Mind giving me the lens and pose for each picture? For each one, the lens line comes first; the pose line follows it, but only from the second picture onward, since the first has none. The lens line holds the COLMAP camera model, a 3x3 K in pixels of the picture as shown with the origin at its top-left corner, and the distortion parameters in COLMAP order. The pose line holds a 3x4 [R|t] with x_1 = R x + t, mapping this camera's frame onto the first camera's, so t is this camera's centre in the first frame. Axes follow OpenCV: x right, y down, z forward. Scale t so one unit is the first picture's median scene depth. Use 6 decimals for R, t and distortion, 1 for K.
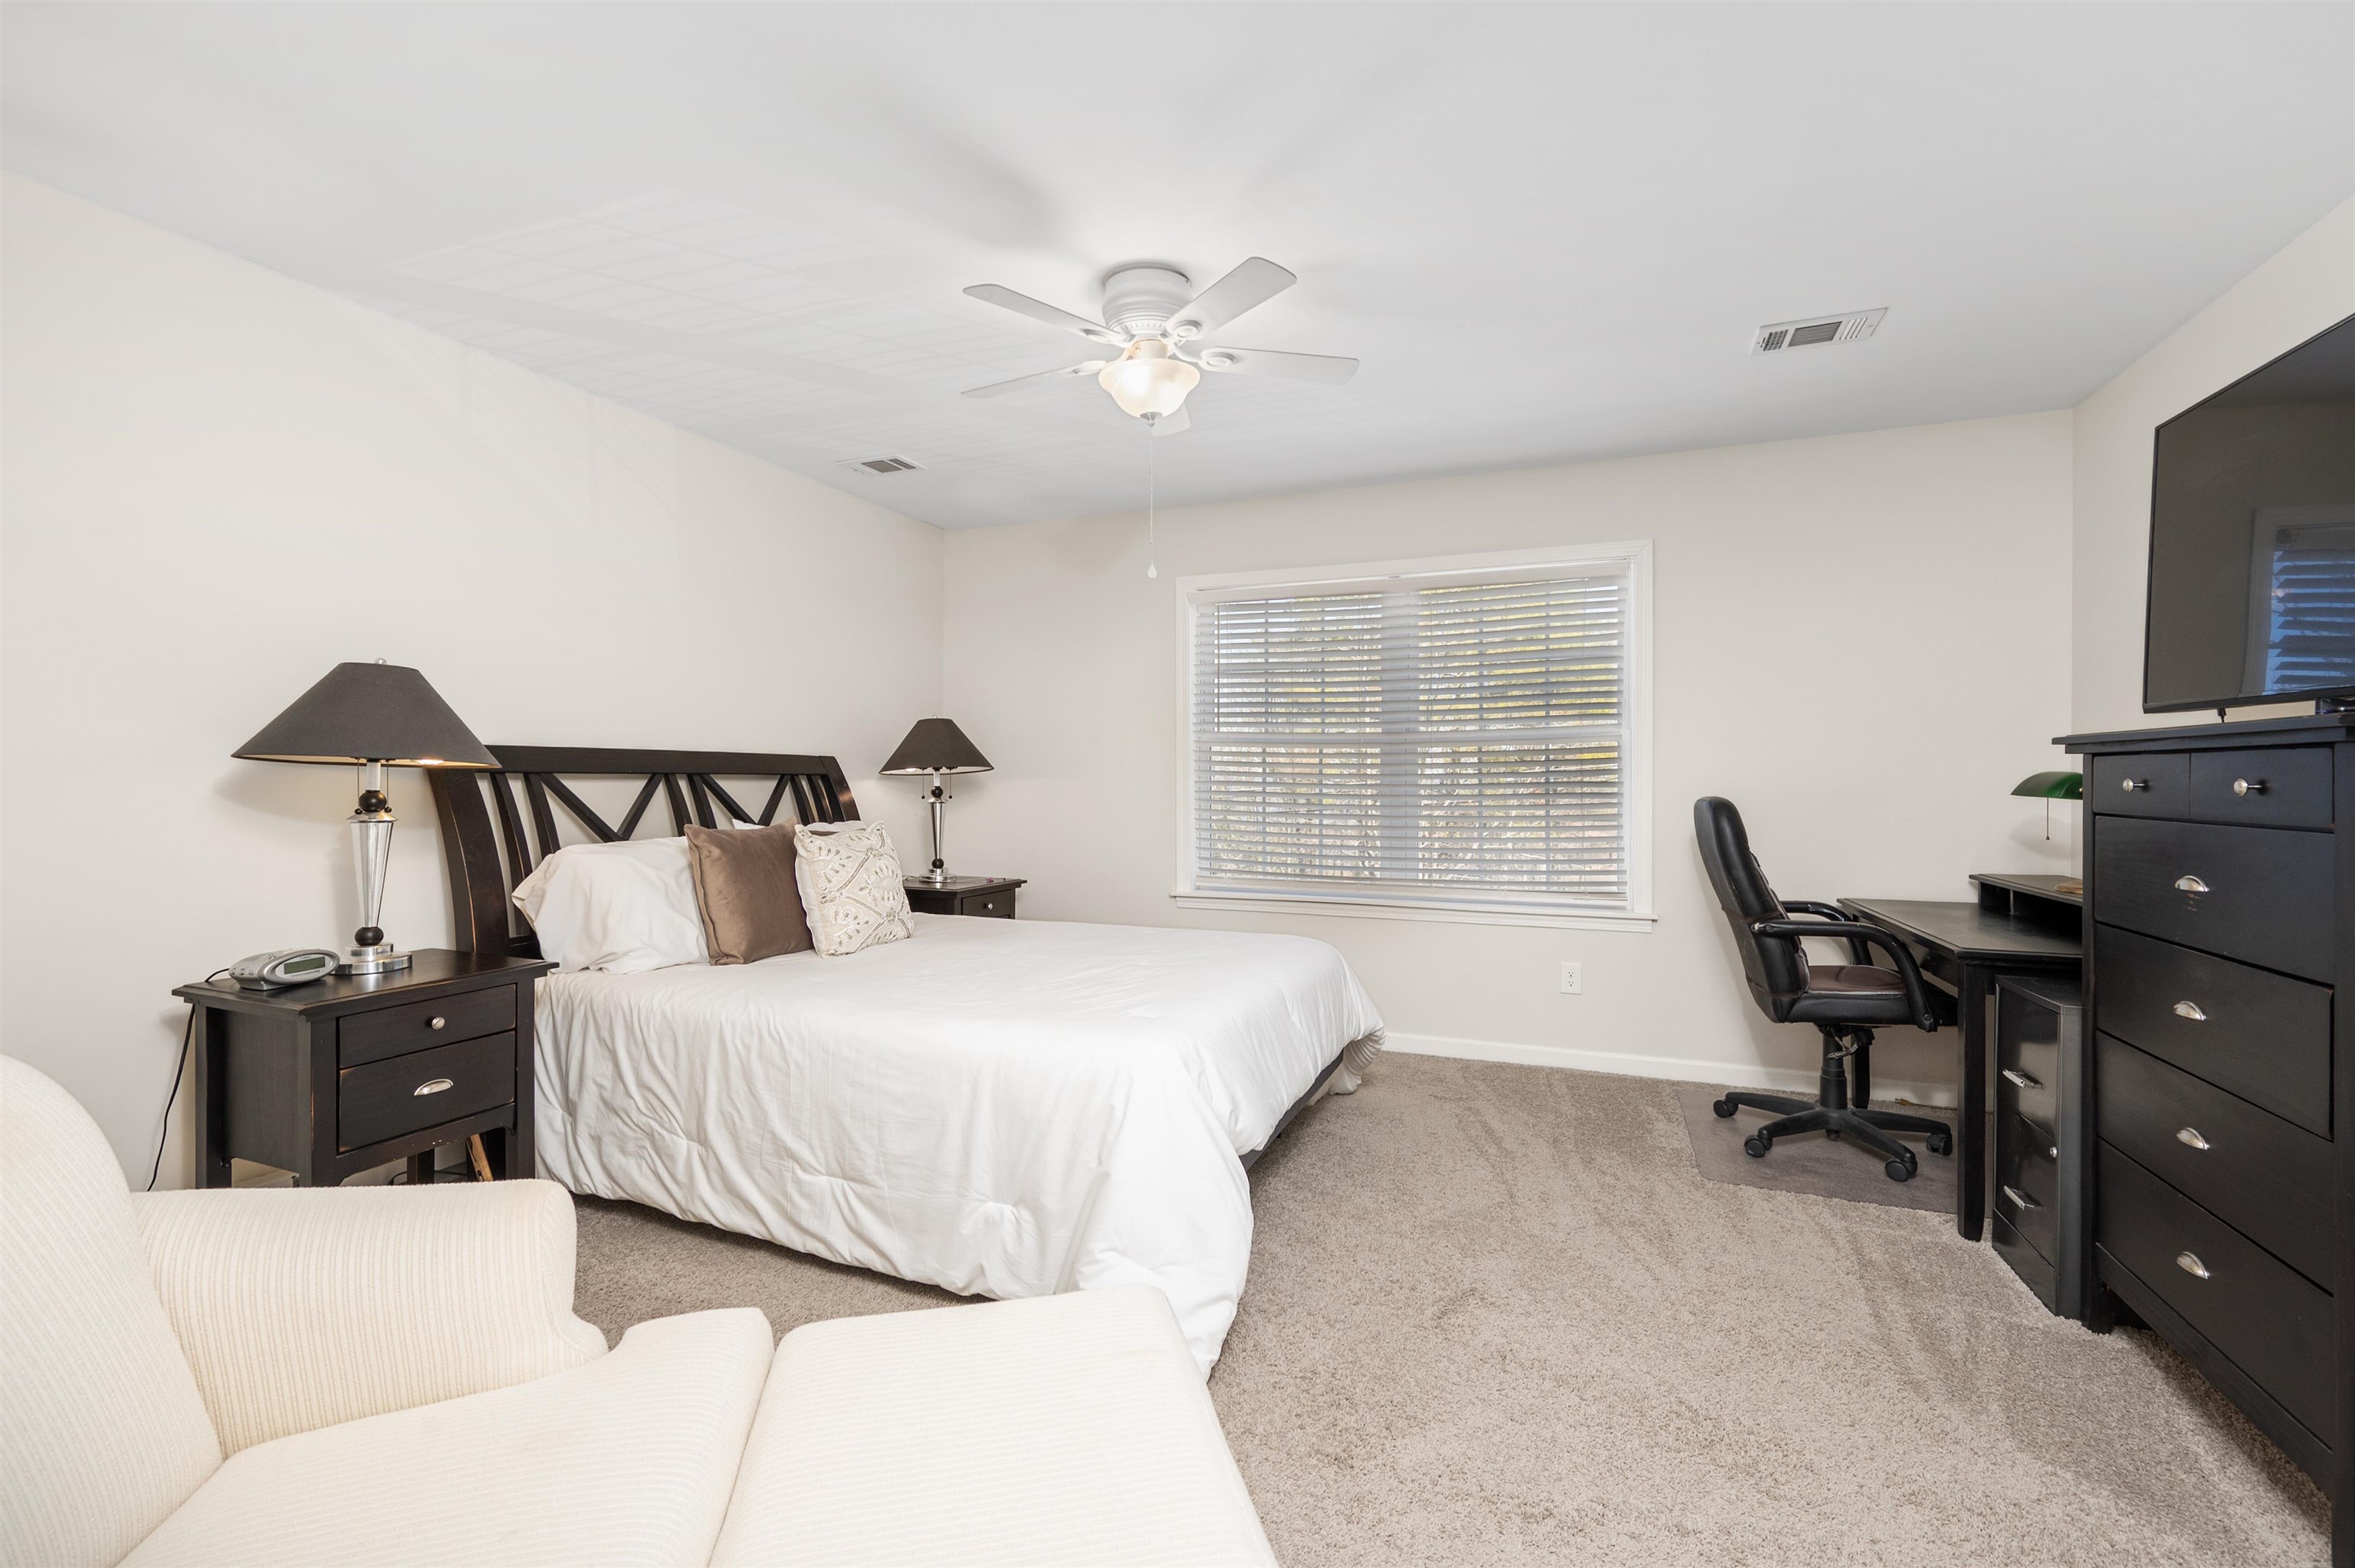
lens RADIAL K [[1024.8, 0, 1177.5], [0, 1024.8, 784.0], [0, 0, 1]] dist [0.000205, -0.000003]
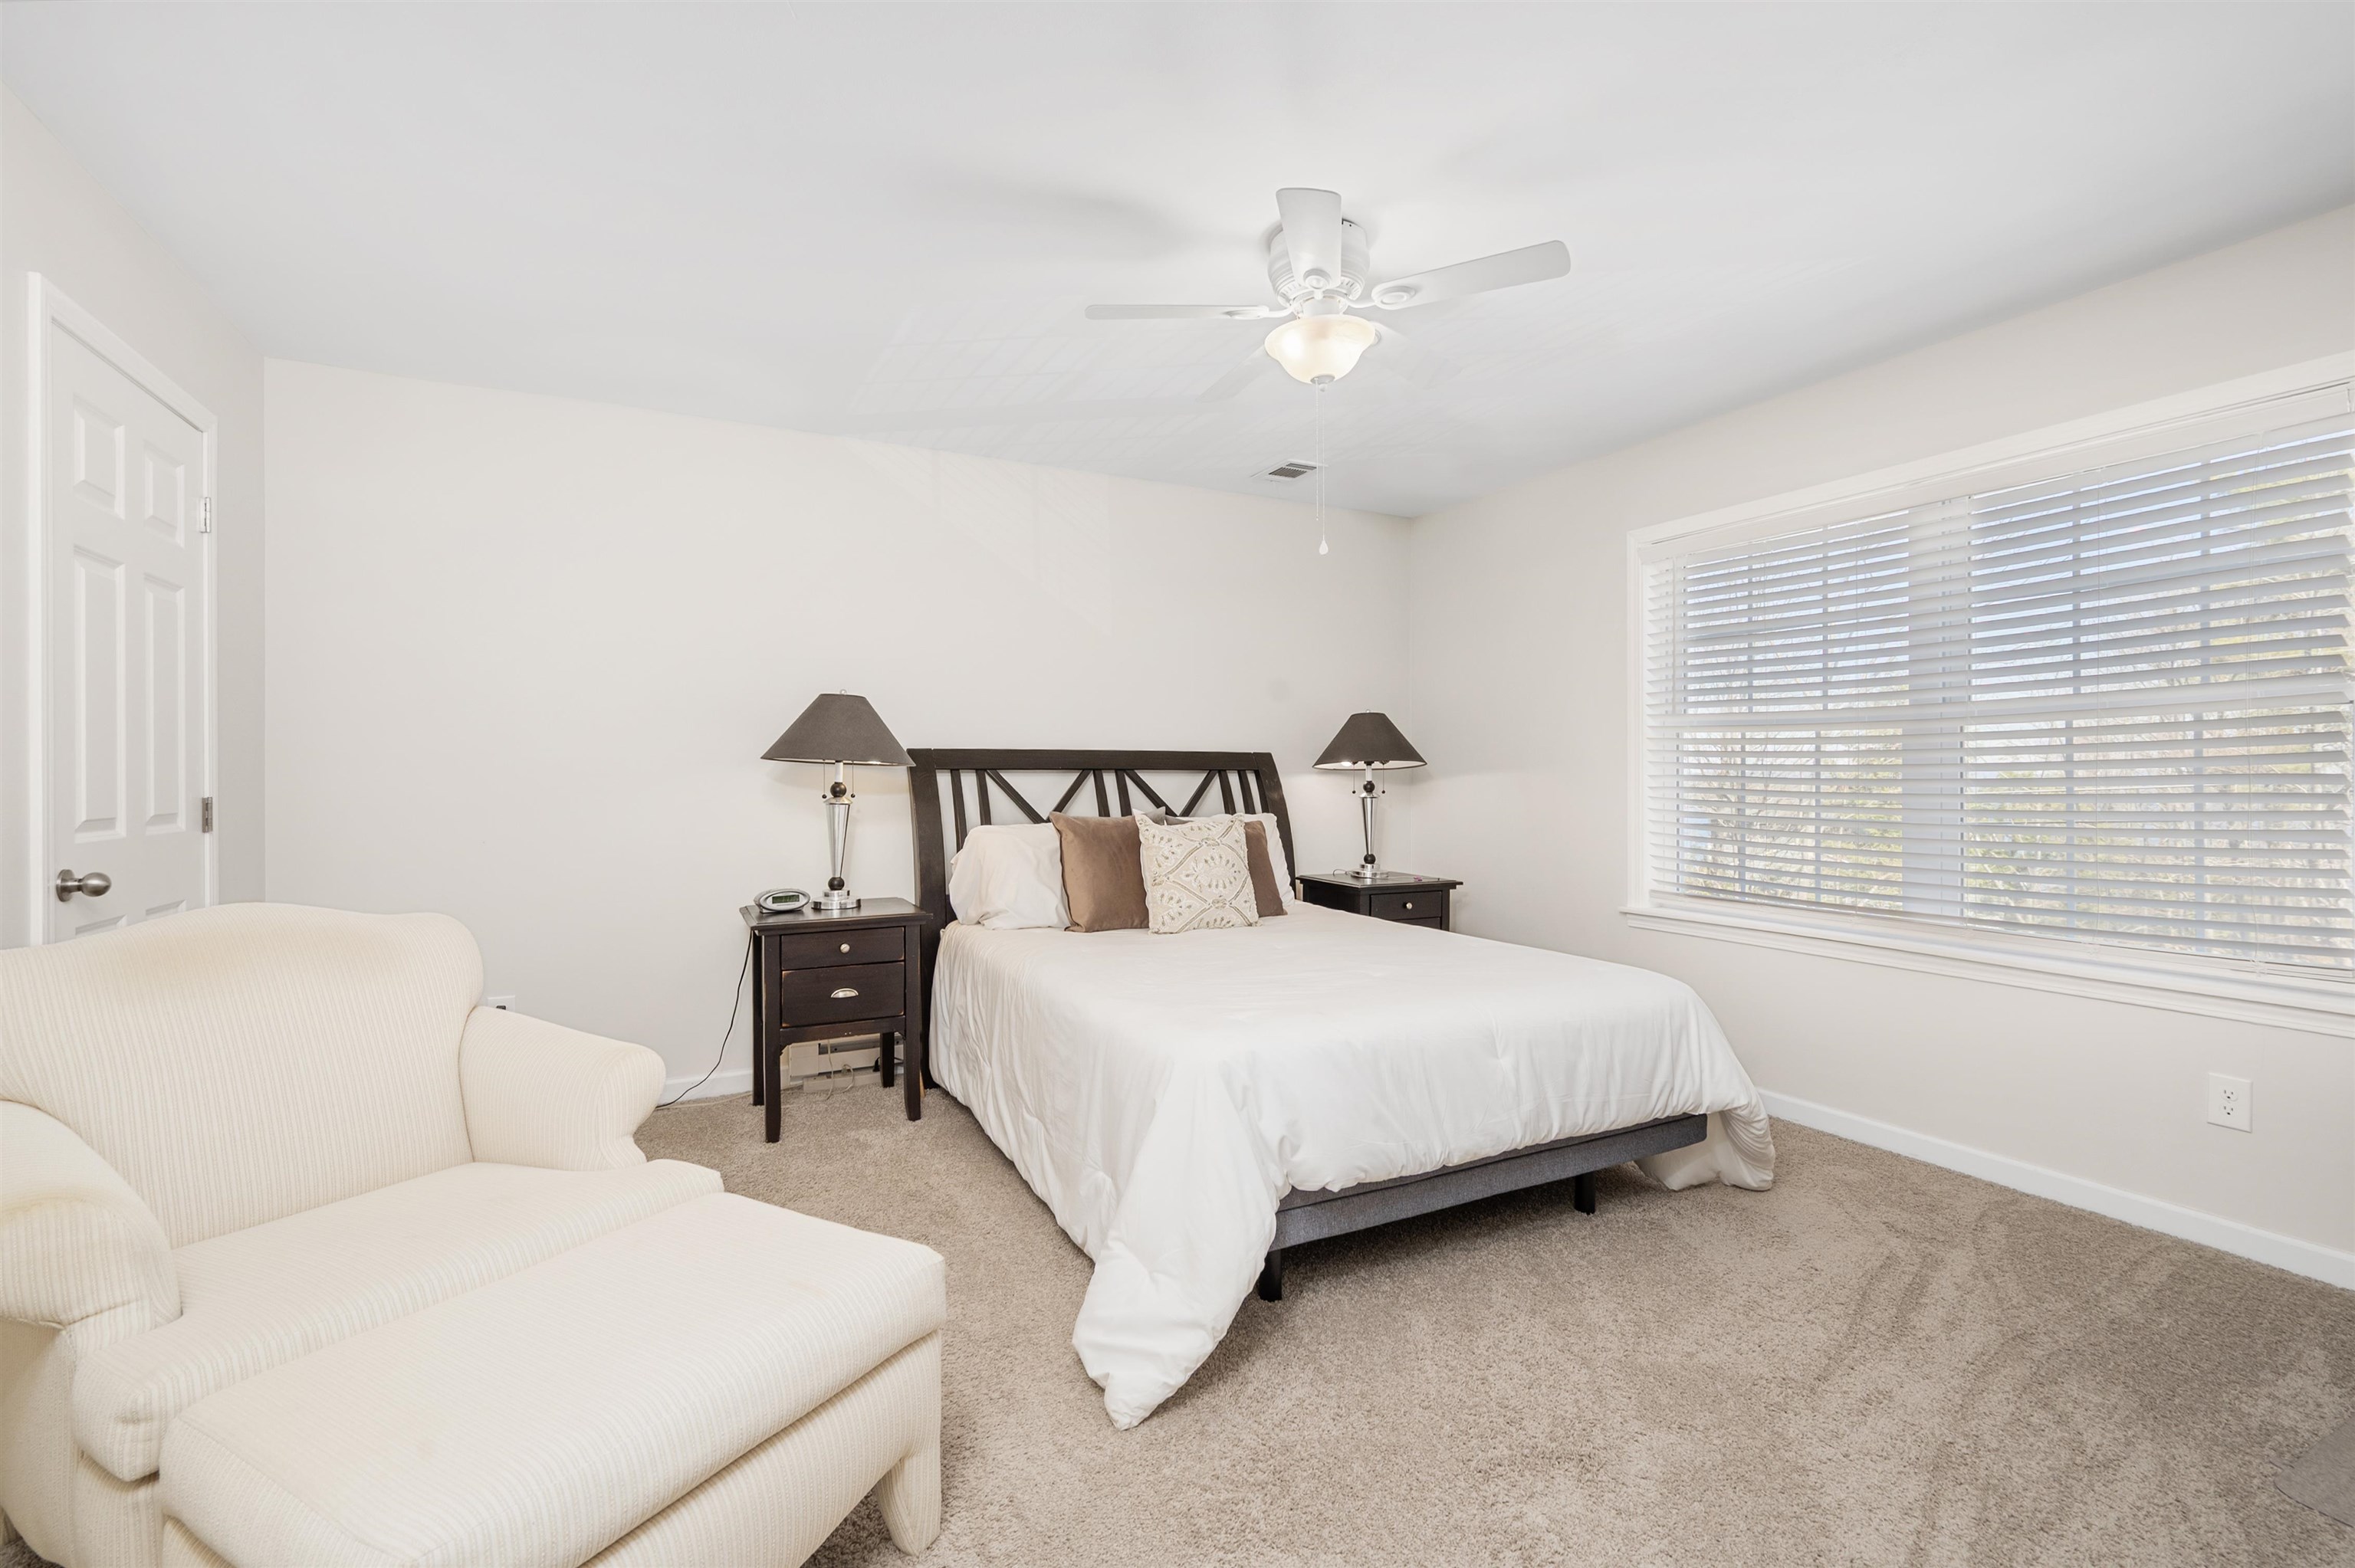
lens RADIAL K [[1037.3, 0, 1177.5], [0, 1037.3, 784.0], [0, 0, 1]] dist [-0.000938, 0.000201]
pose [[0.749526, 0.003095, -0.661968, 0.408903], [-0.001061, 0.999993, 0.003474, 0.002587], [0.661974, -0.001902, 0.749524, 0.174095]]
